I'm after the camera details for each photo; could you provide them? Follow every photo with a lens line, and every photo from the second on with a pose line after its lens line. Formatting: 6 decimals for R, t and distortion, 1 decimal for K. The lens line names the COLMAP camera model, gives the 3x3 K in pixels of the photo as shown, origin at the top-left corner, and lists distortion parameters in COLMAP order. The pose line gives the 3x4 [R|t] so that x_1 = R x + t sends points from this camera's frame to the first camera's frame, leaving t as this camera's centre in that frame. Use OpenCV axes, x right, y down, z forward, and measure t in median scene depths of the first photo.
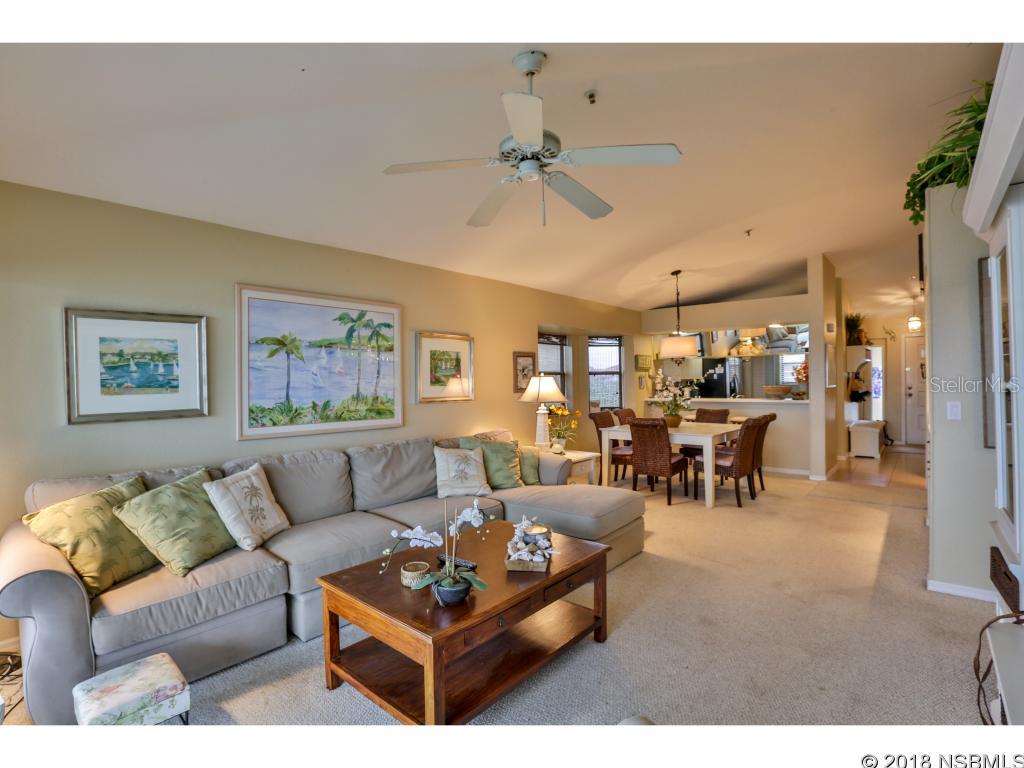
lens RADIAL K [[494.6, 0, 507.5], [0, 494.6, 383.8], [0, 0, 1]] dist [-0.049735, 0.012429]
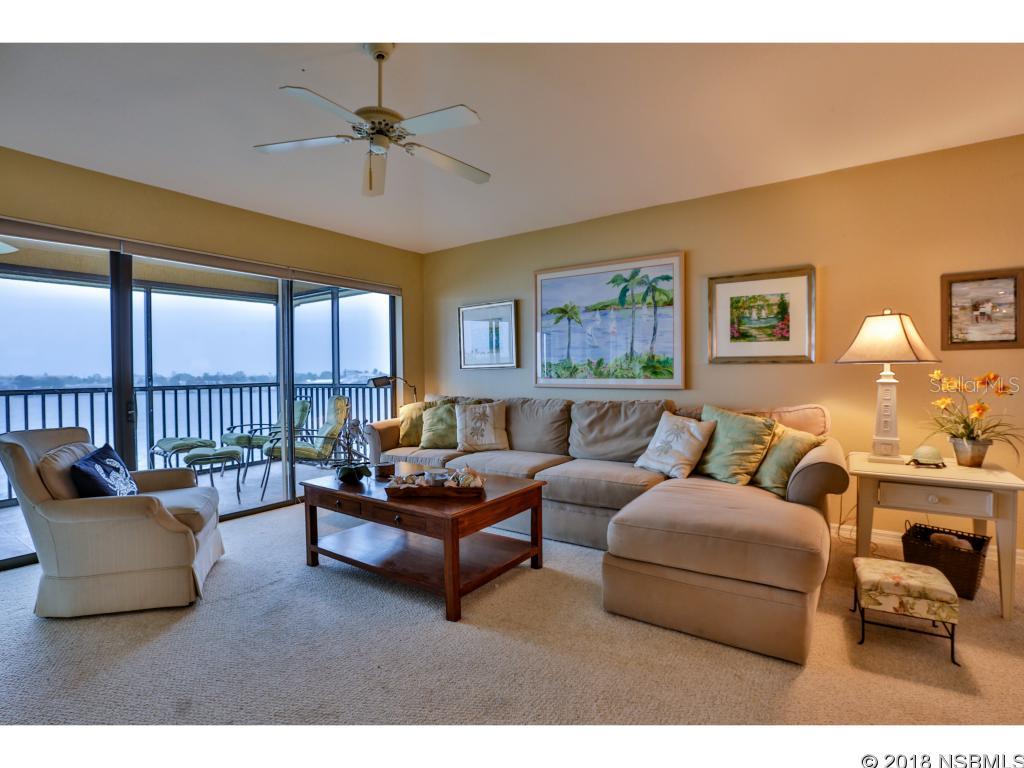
lens RADIAL K [[494.6, 0, 509.0], [0, 494.6, 385.4], [0, 0, 1]] dist [-0.049735, 0.012429]
pose [[0.110200, 0.042006, -0.993021, 0.671341], [0.006123, 0.999059, 0.042941, 0.042976], [0.993891, -0.010813, 0.109839, 0.637323]]
